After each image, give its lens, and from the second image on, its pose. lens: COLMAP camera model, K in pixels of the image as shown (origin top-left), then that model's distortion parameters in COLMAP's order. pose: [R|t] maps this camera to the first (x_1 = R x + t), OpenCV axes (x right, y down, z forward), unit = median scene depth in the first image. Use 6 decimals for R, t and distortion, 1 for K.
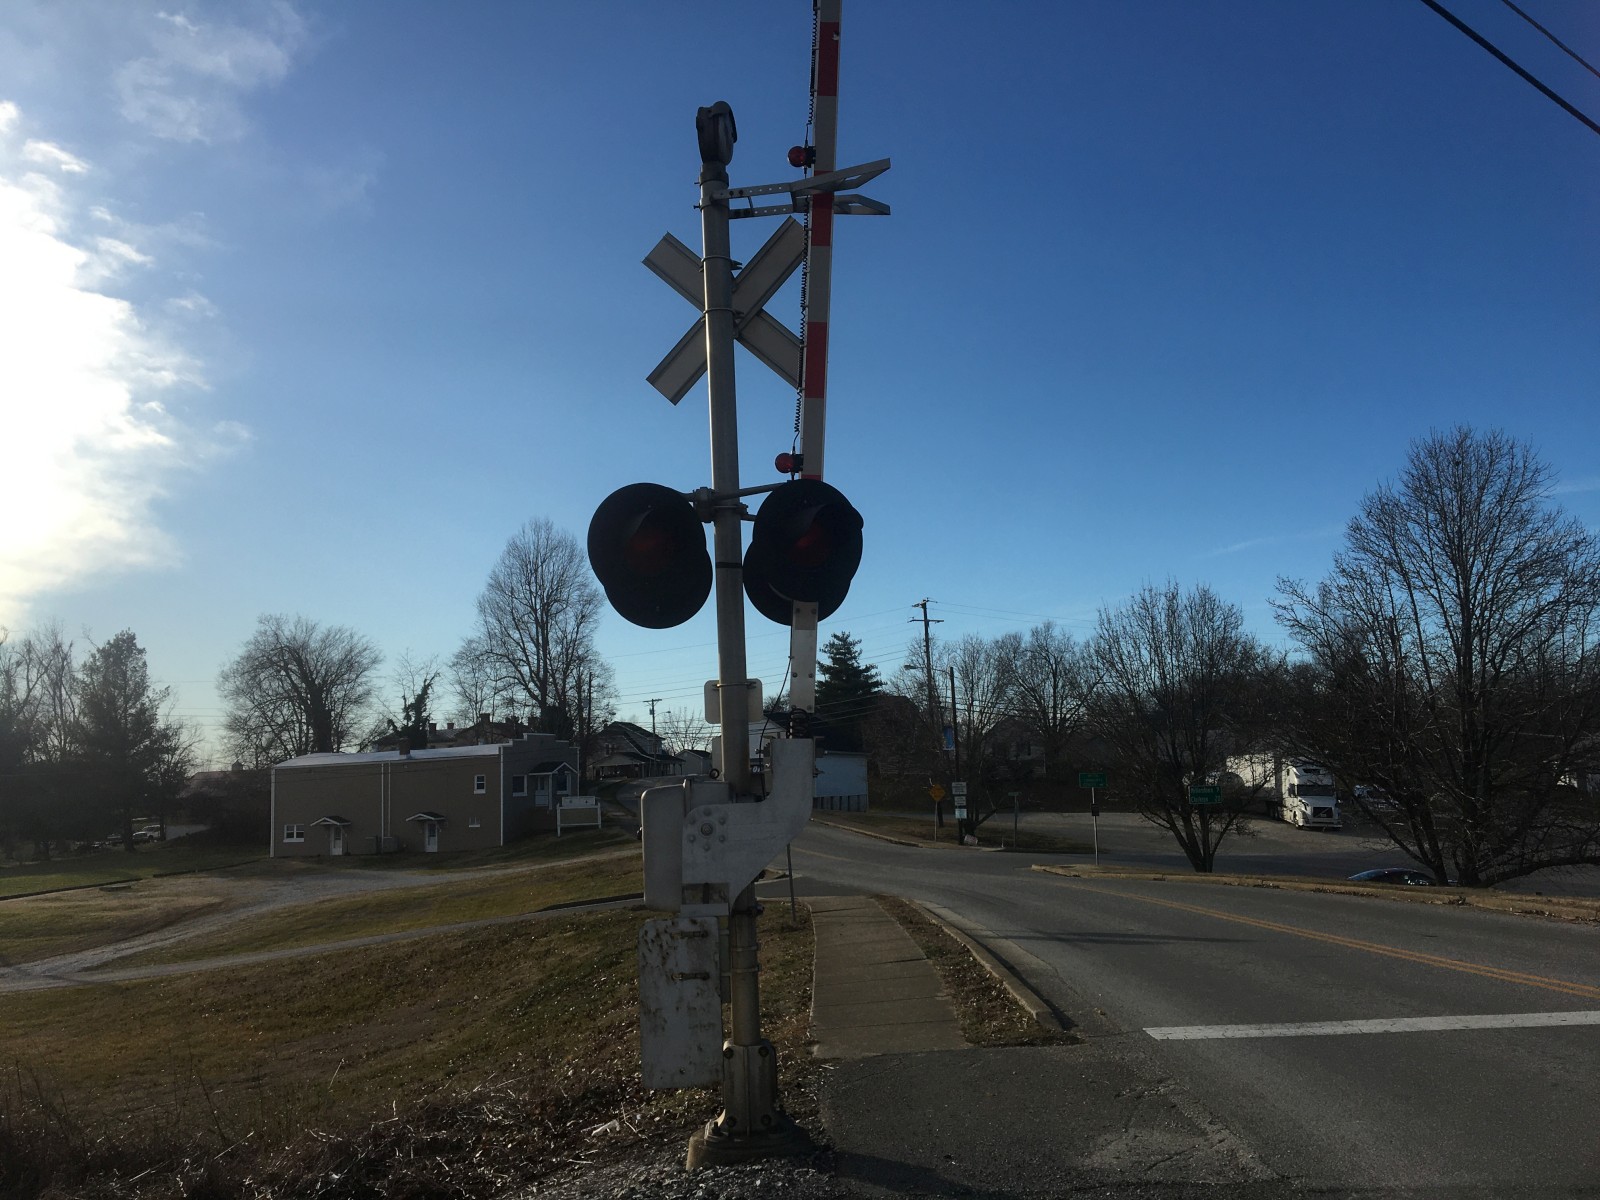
lens RADIAL K [[1338.8, 0, 776.2], [0, 1338.8, 599.3], [0, 0, 1]] dist [0.093280, -0.152661]
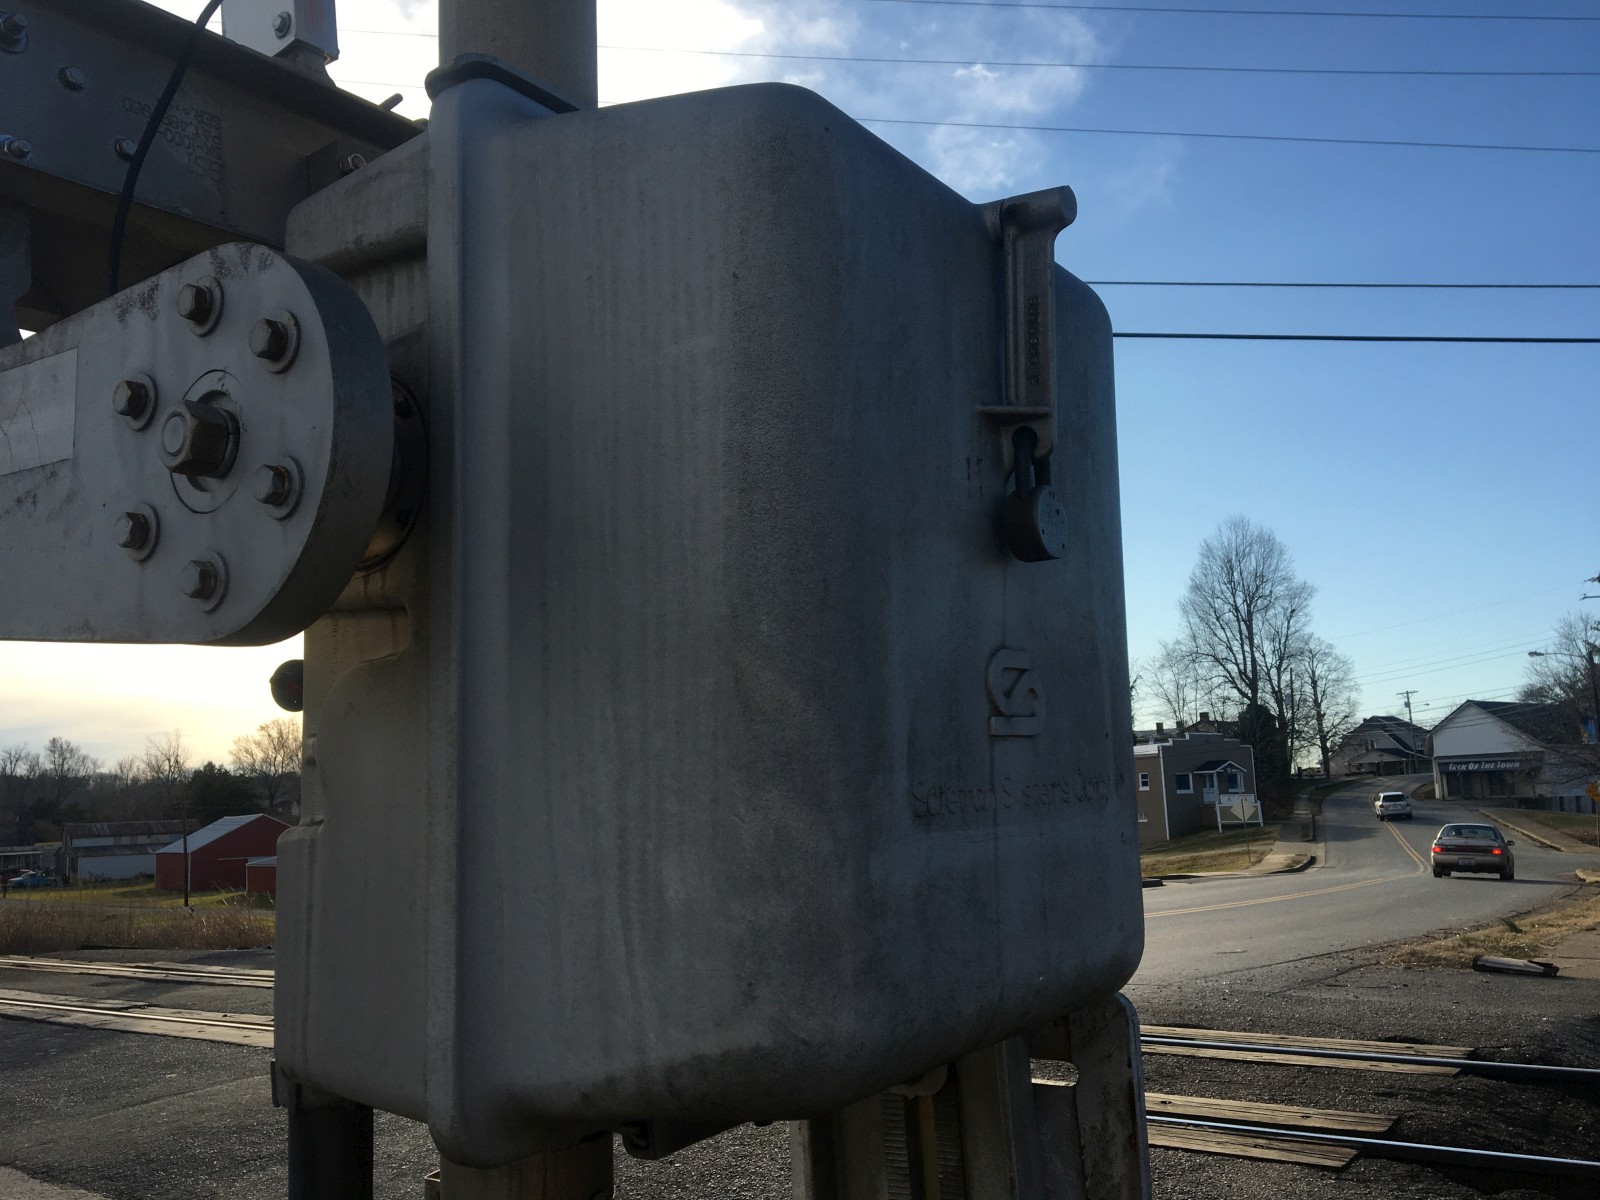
lens RADIAL K [[1338.8, 0, 781.1], [0, 1338.8, 624.6], [0, 0, 1]] dist [0.093280, -0.152661]
pose [[0.826599, -0.069711, -0.558458, 0.107089], [0.081566, 0.996661, -0.003681, -0.004201], [0.556850, -0.042508, 0.829525, -0.026536]]
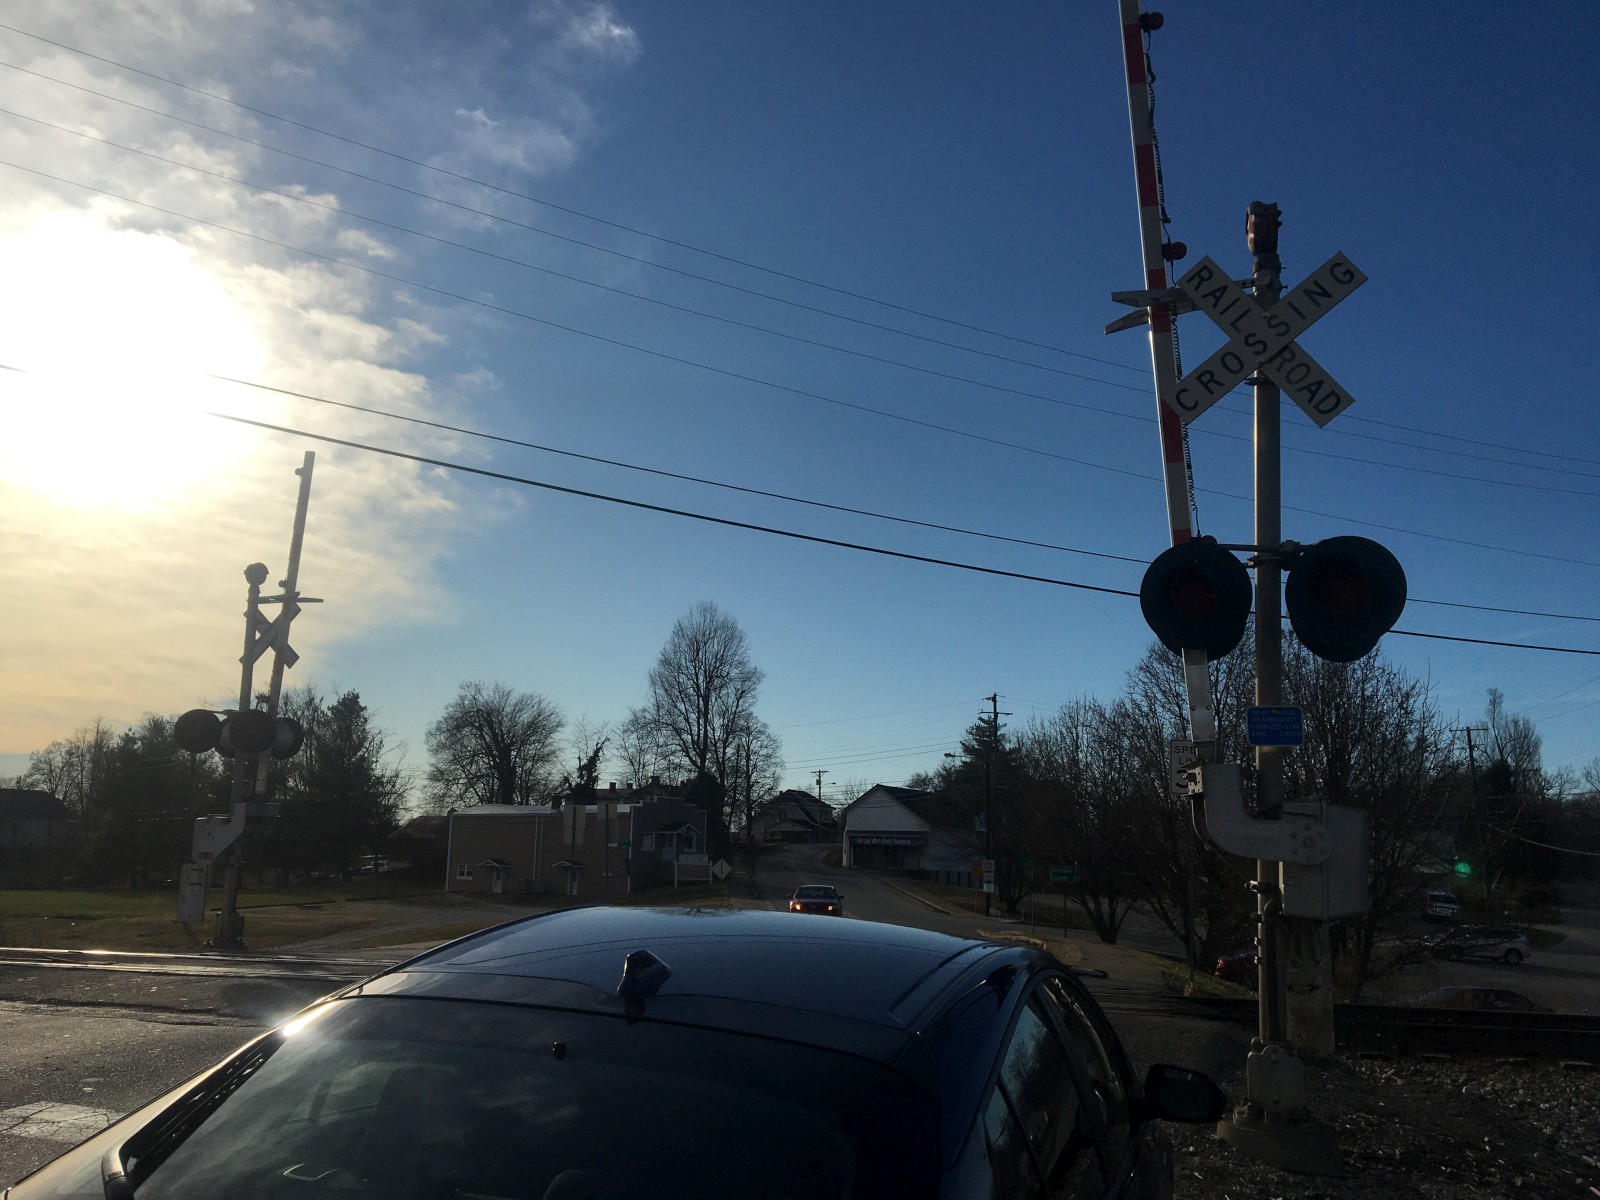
lens RADIAL K [[1338.8, 0, 782.5], [0, 1338.8, 605.2], [0, 0, 1]] dist [0.093280, -0.152661]
pose [[0.983949, 0.026413, -0.176482, 0.088614], [-0.034639, 0.998444, -0.043691, -0.012554], [0.175053, 0.049103, 0.983334, -0.087296]]
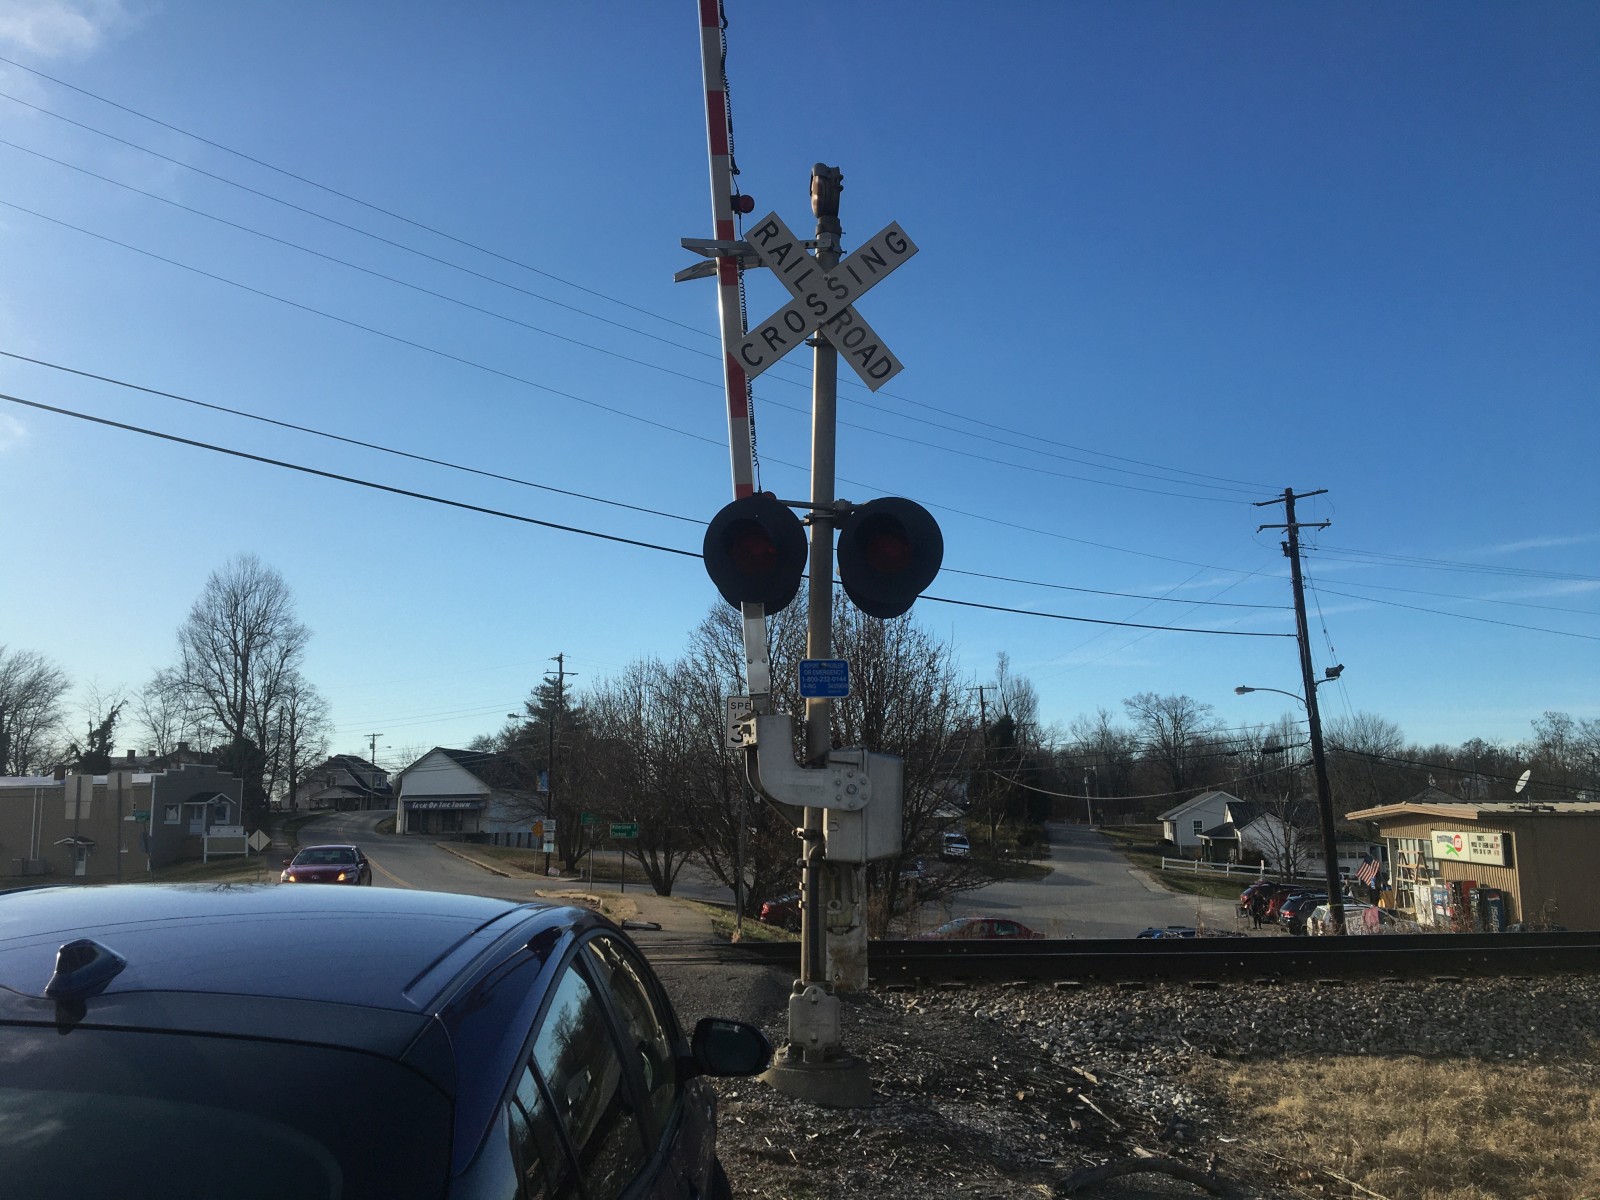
lens RADIAL K [[1338.8, 0, 778.5], [0, 1338.8, 609.8], [0, 0, 1]] dist [0.093280, -0.152661]
pose [[0.989026, 0.049703, 0.139130, 0.089256], [-0.046709, 0.998603, -0.024706, -0.011487], [-0.140164, 0.017936, 0.989966, -0.081414]]
